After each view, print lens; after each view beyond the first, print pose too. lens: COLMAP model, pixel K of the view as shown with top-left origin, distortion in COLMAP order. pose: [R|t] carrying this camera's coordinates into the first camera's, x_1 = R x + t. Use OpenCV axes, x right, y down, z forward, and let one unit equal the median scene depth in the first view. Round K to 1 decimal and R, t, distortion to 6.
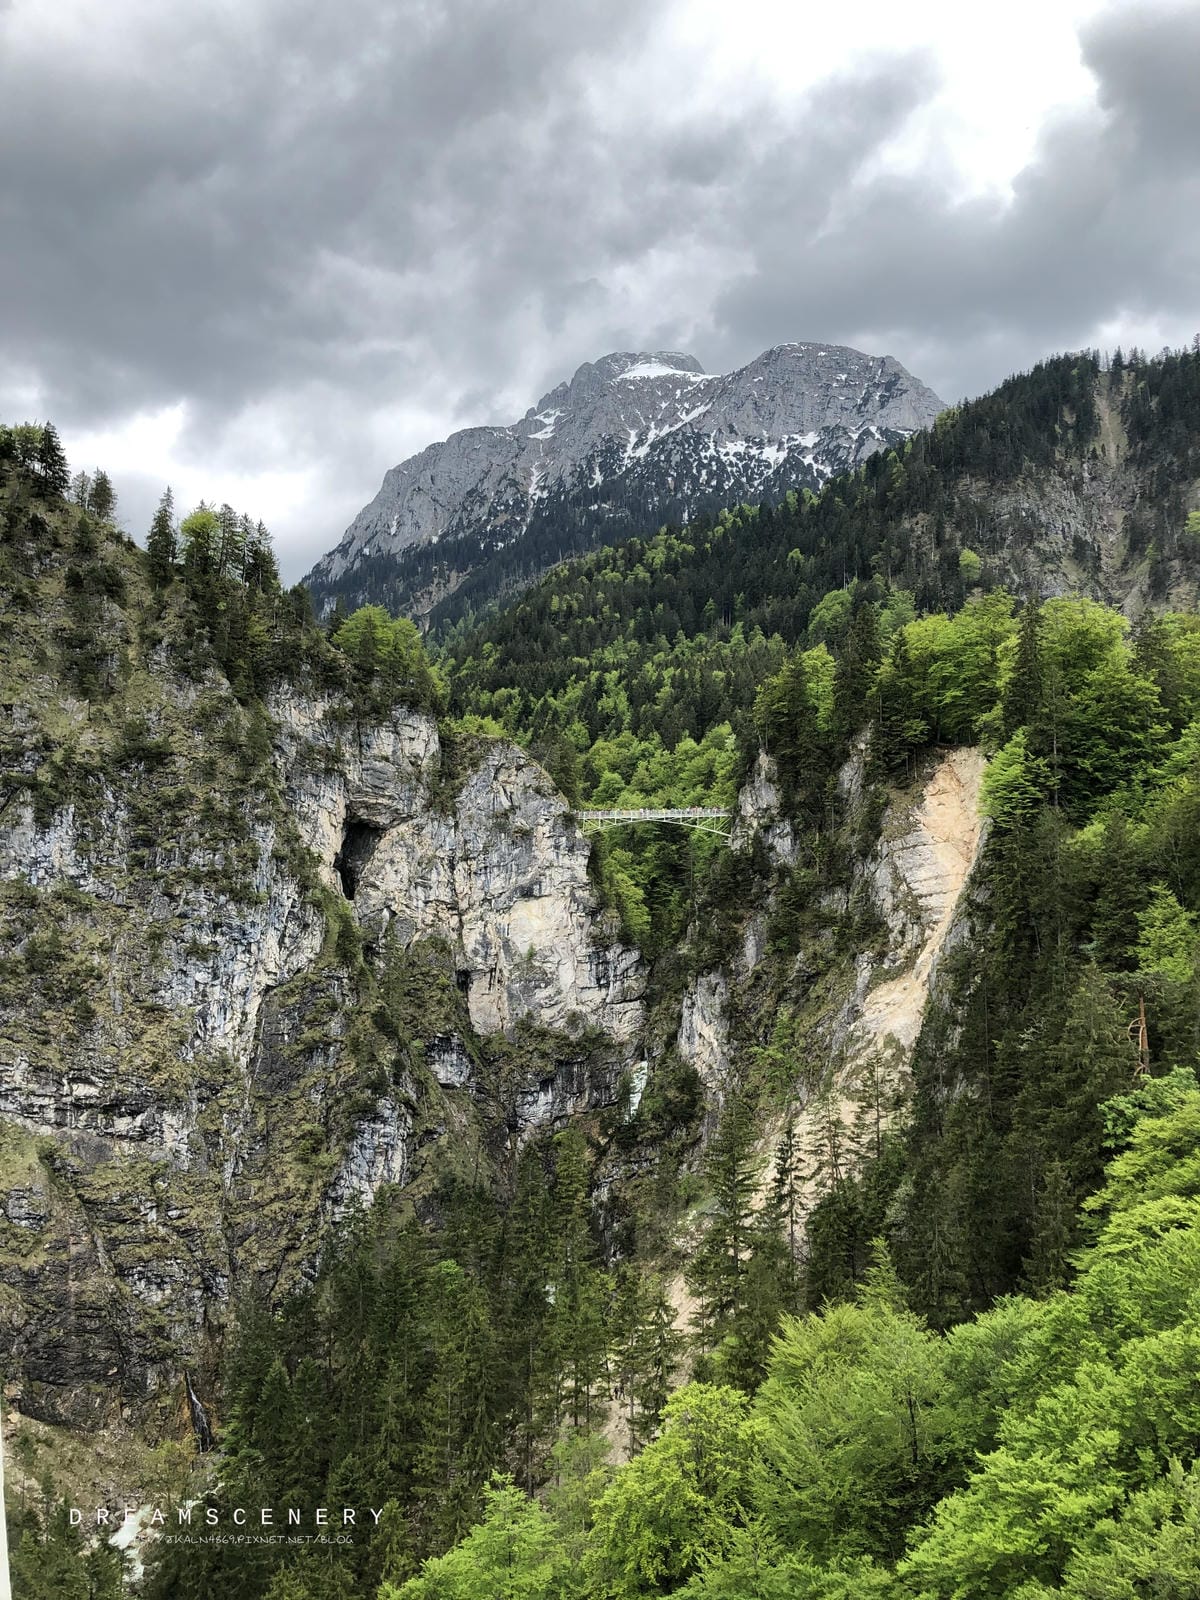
lens RADIAL K [[1296.6, 0, 602.0], [0, 1296.6, 801.2], [0, 0, 1]] dist [0.005804, 0.000278]
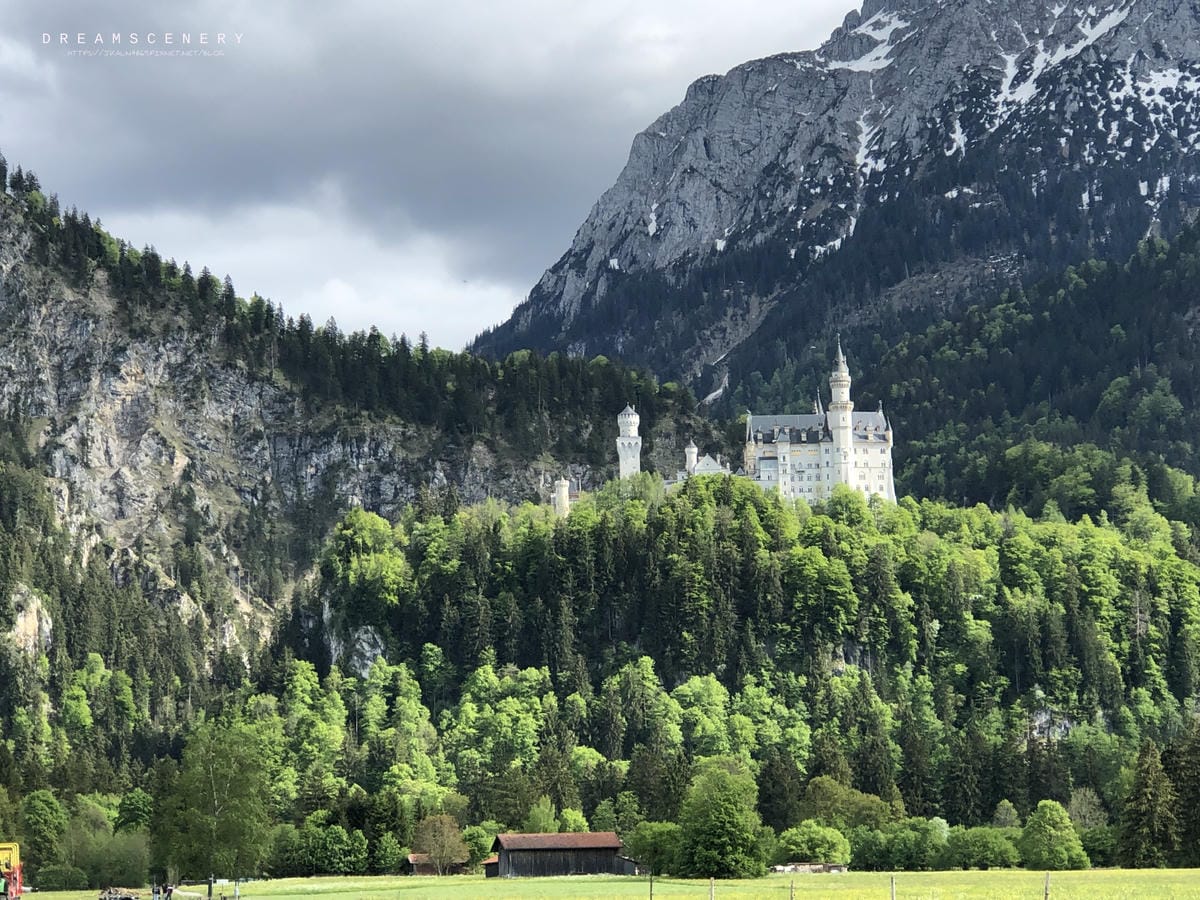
lens RADIAL K [[3183.1, 0, 600.1], [0, 3183.1, 450.5], [0, 0, 1]] dist [0.053340, 0.000000]
pose [[0.988737, -0.055676, -0.138924, 0.033152], [0.043739, 0.995200, -0.087549, 0.046507], [0.143132, 0.080487, 0.986425, -0.632128]]
